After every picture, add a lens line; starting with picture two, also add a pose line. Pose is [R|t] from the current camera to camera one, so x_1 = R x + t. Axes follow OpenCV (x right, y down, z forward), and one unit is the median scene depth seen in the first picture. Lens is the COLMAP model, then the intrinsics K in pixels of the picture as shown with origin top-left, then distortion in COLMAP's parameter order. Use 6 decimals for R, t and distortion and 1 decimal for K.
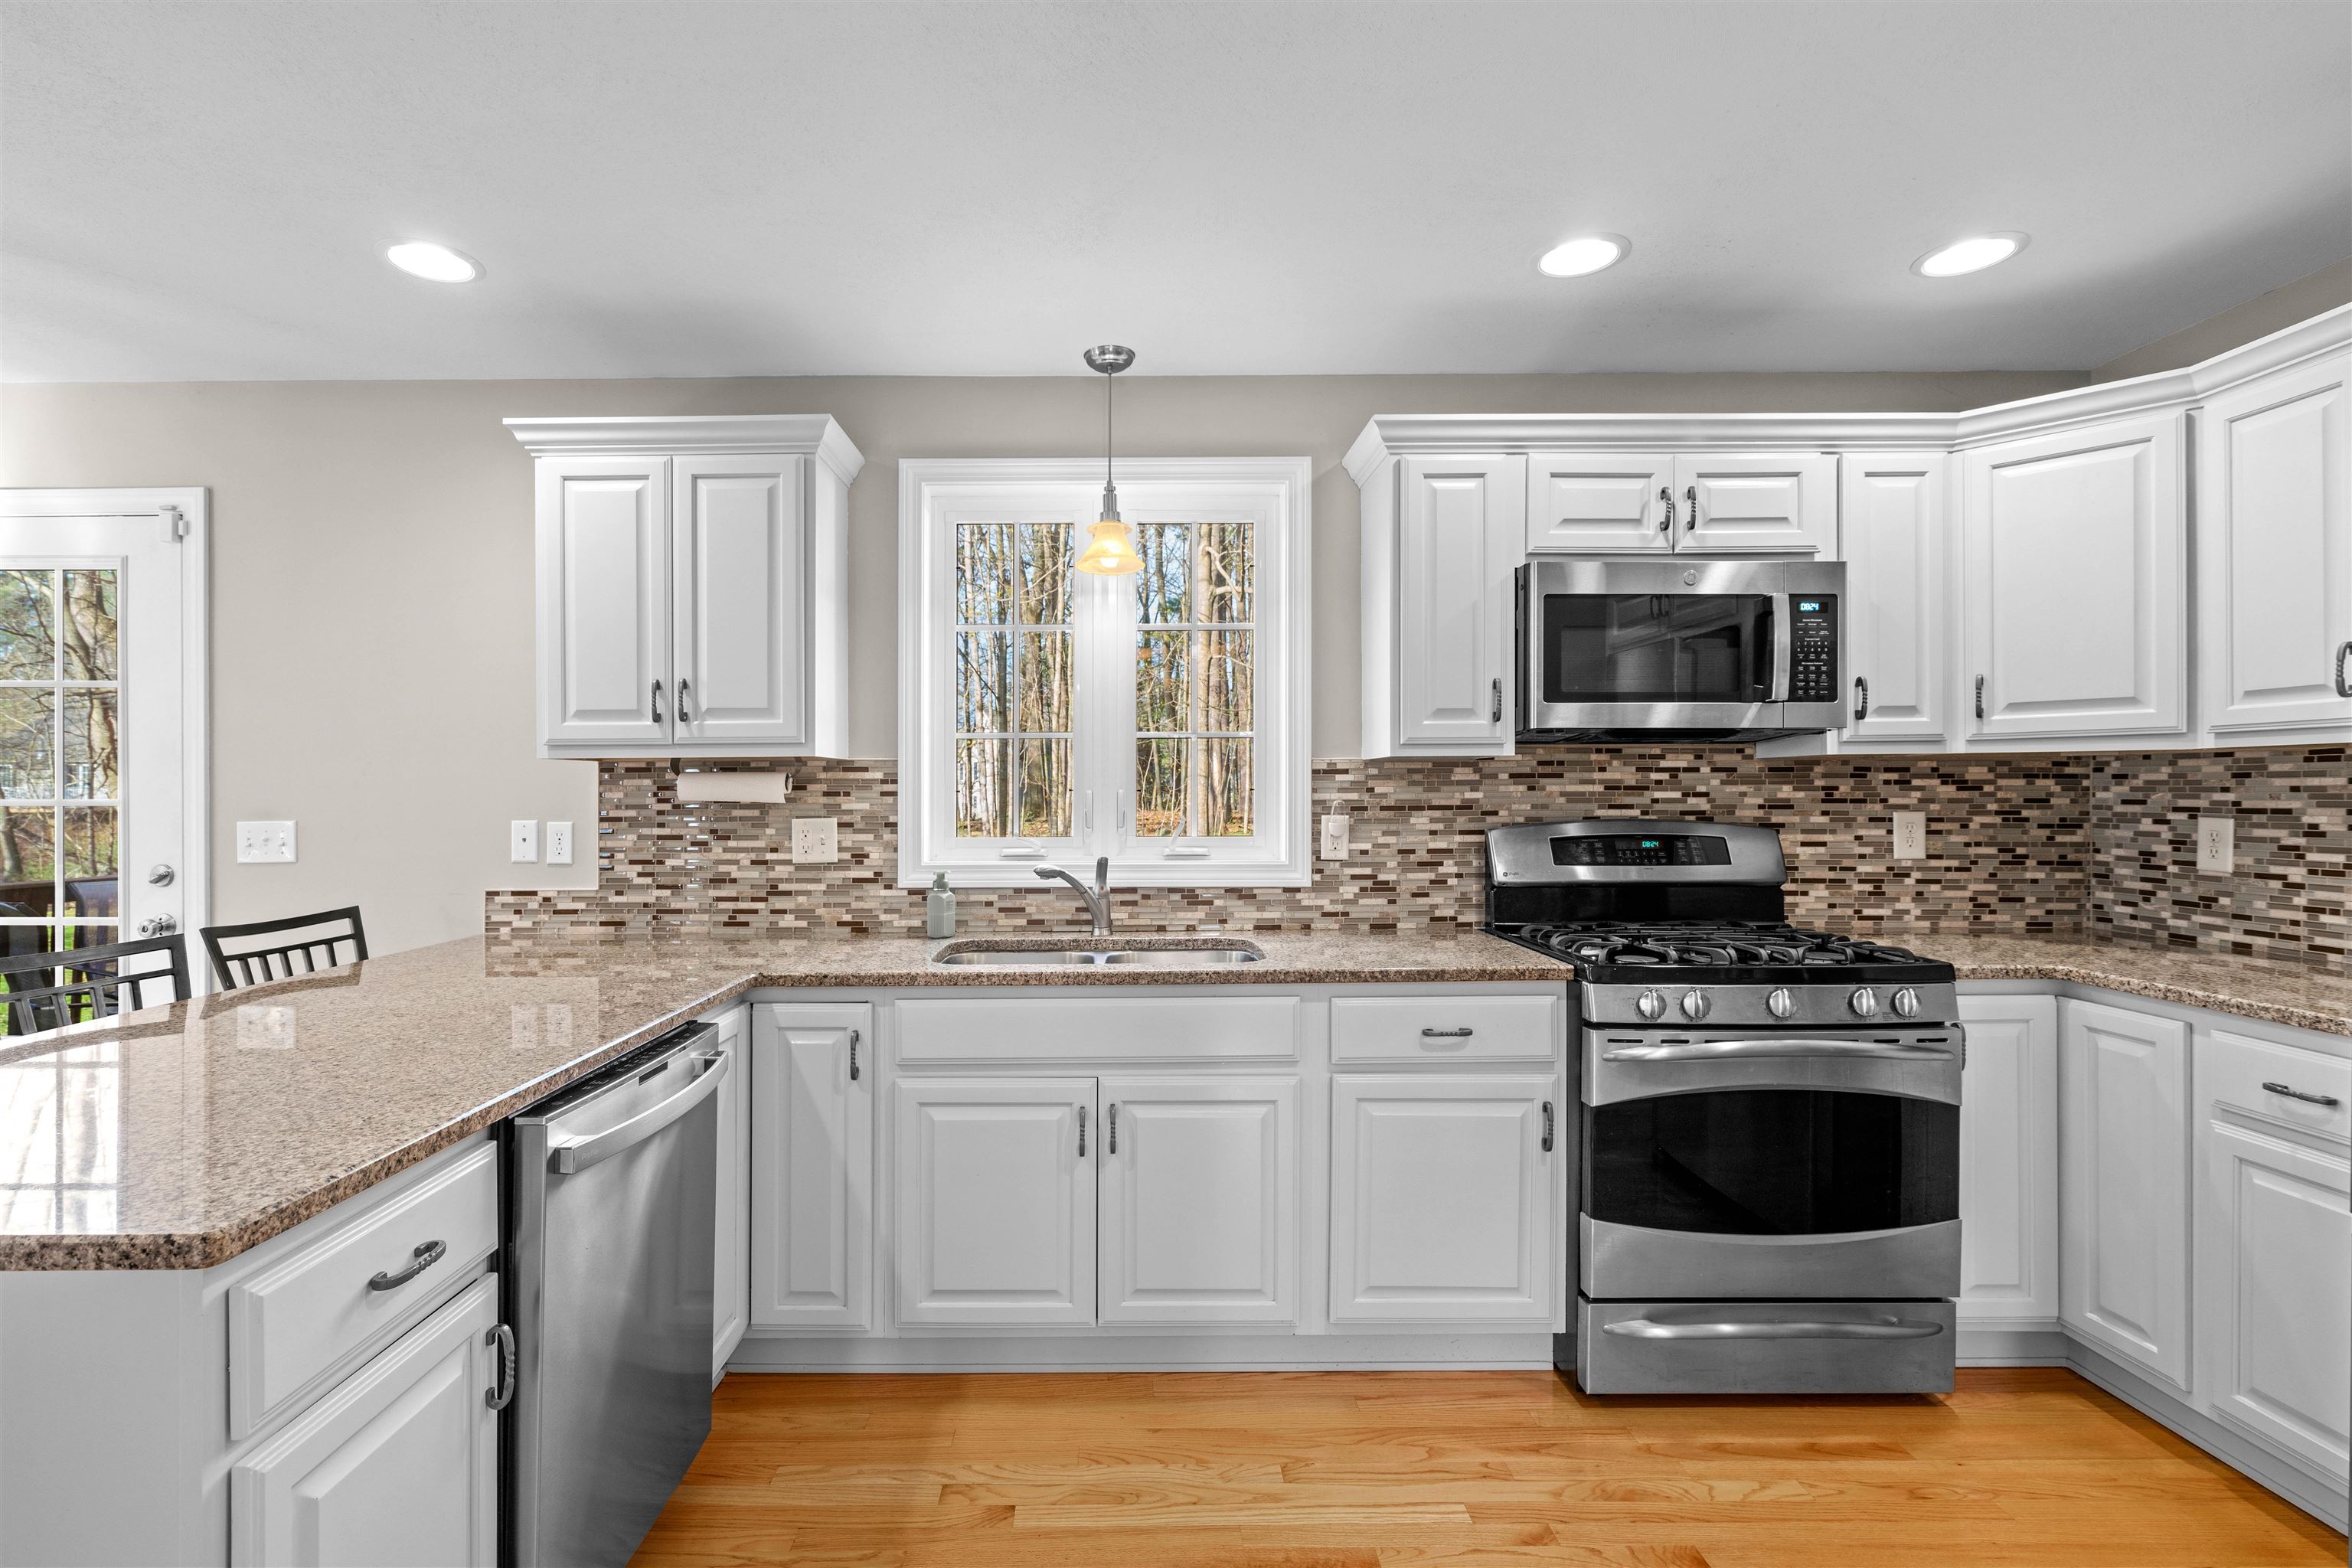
lens RADIAL K [[1082.3, 0, 1176.8], [0, 1082.3, 794.2], [0, 0, 1]] dist [-0.012247, 0.001879]
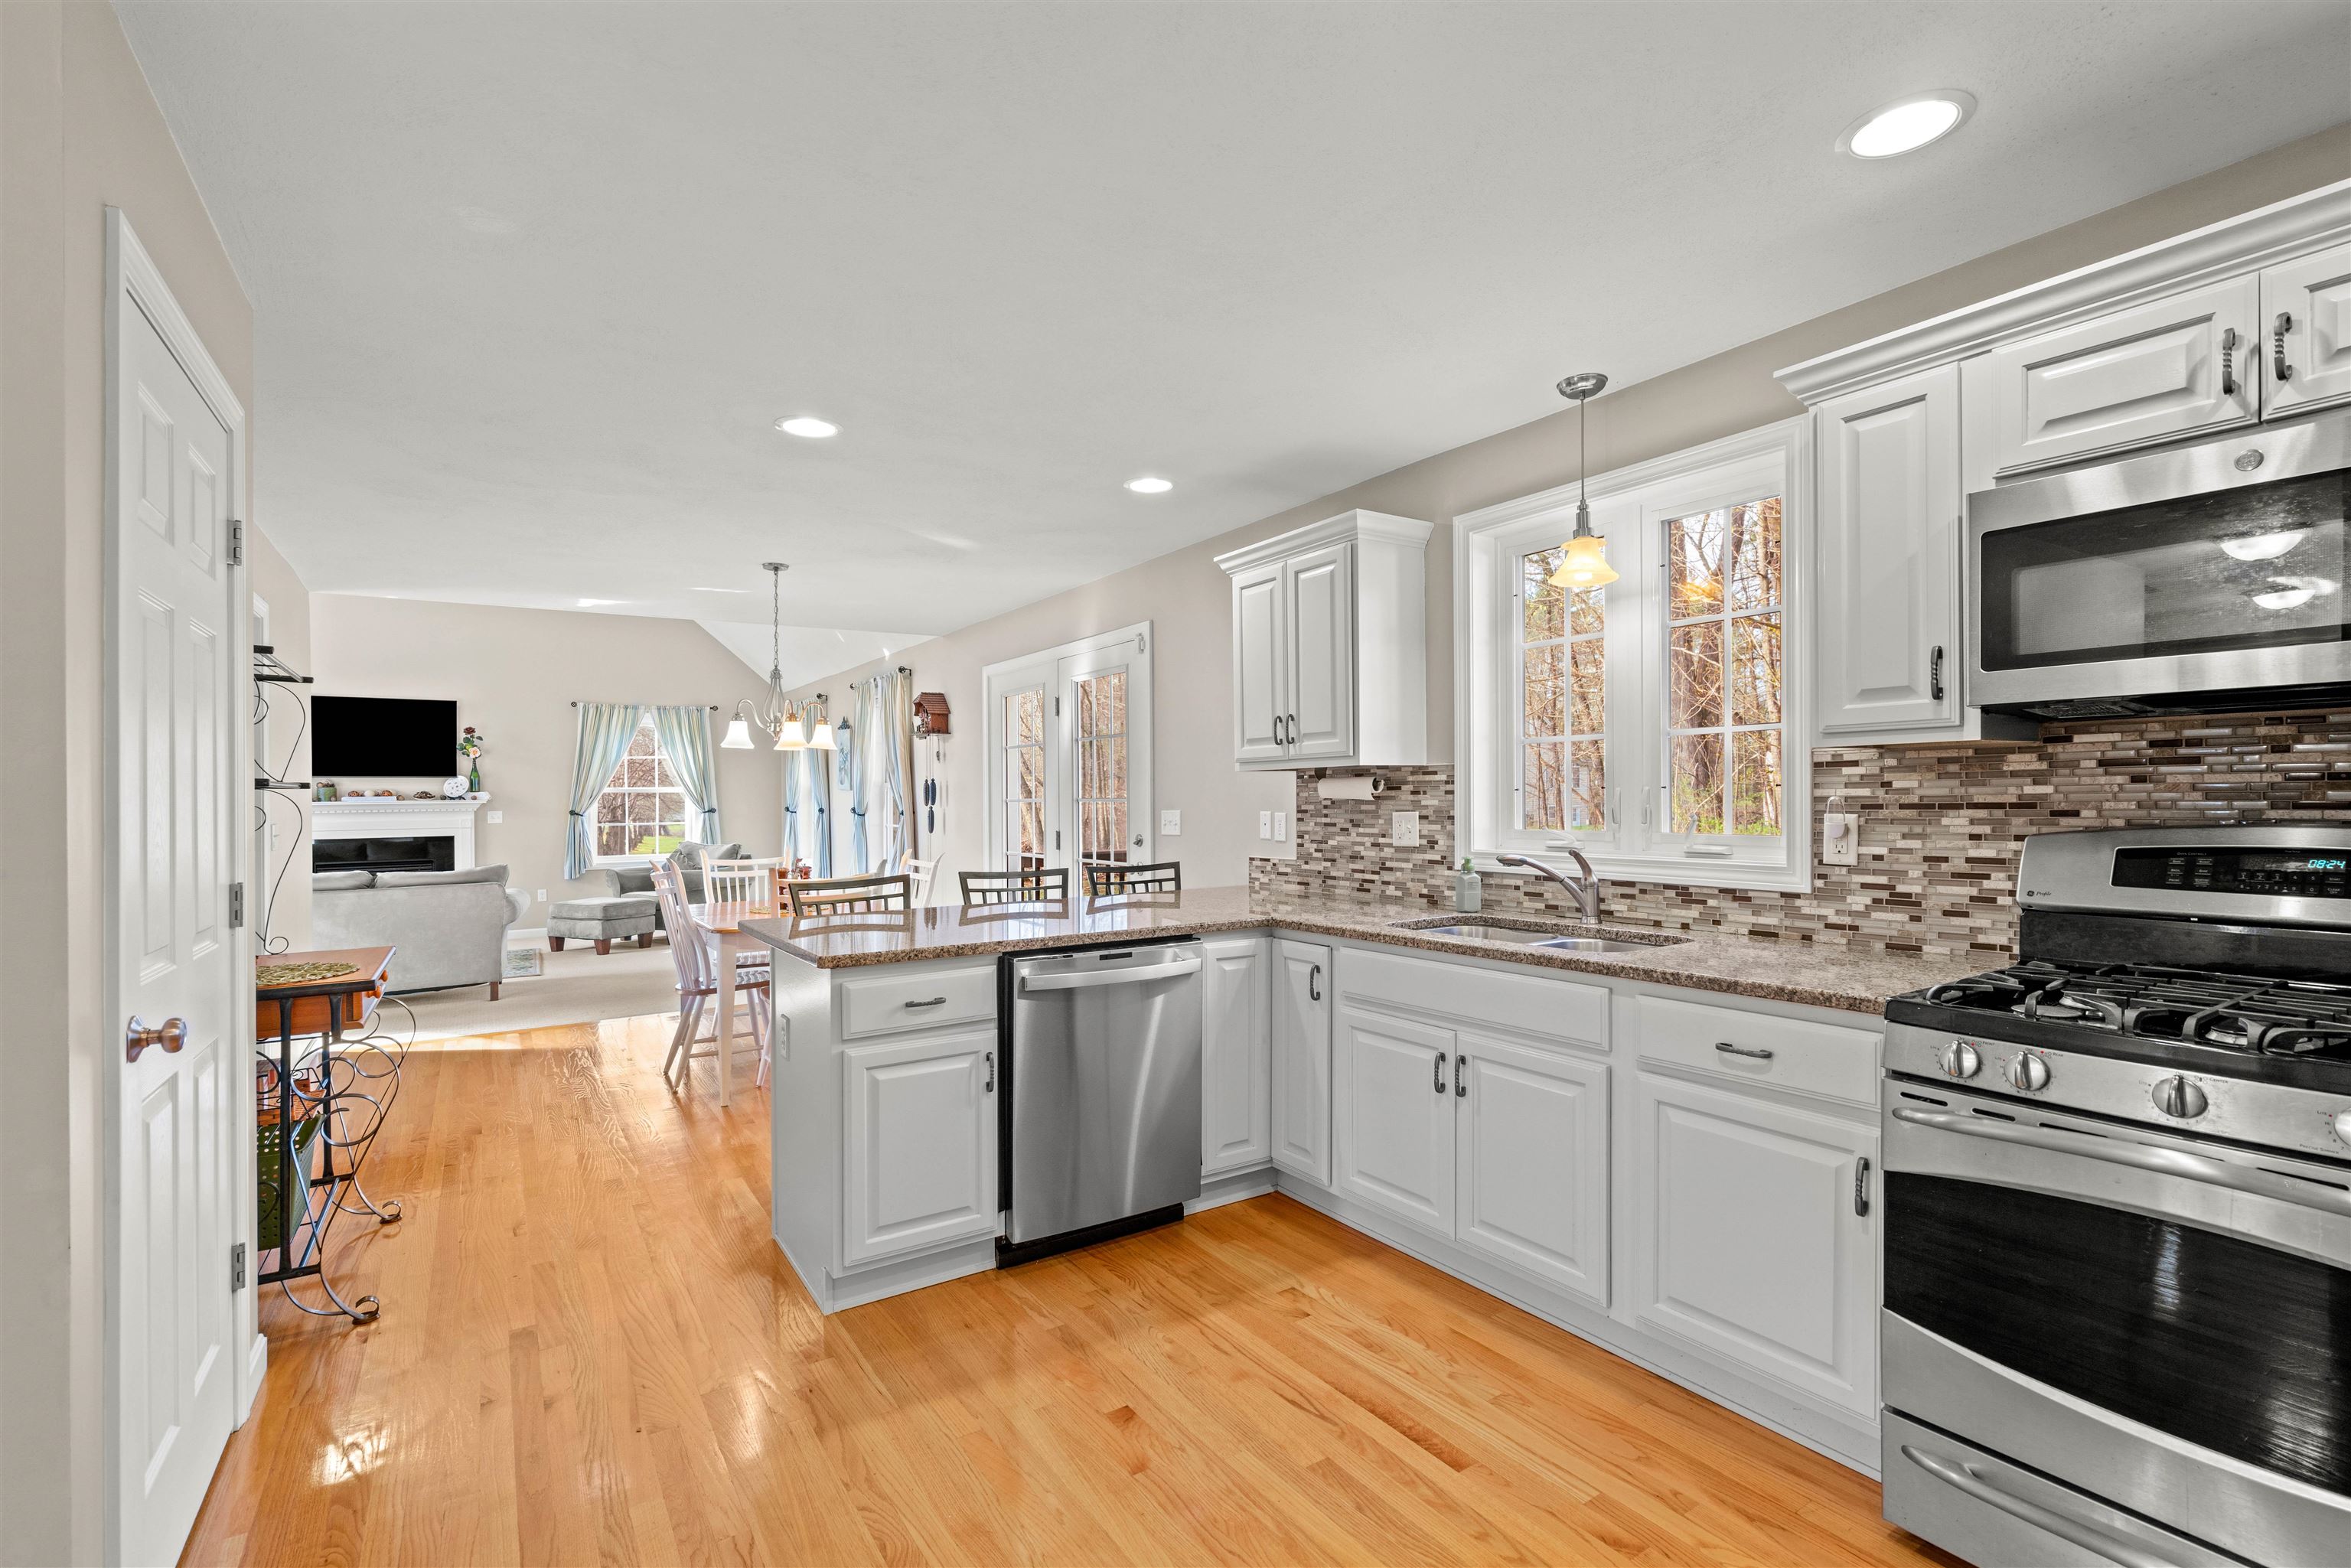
lens RADIAL K [[1081.8, 0, 1185.1], [0, 1081.8, 790.6], [0, 0, 1]] dist [-0.012247, 0.001879]
pose [[0.543029, -0.007111, -0.839684, 0.602574], [0.009014, 0.999956, -0.002639, -0.001925], [0.839666, -0.006136, 0.543069, 0.083506]]
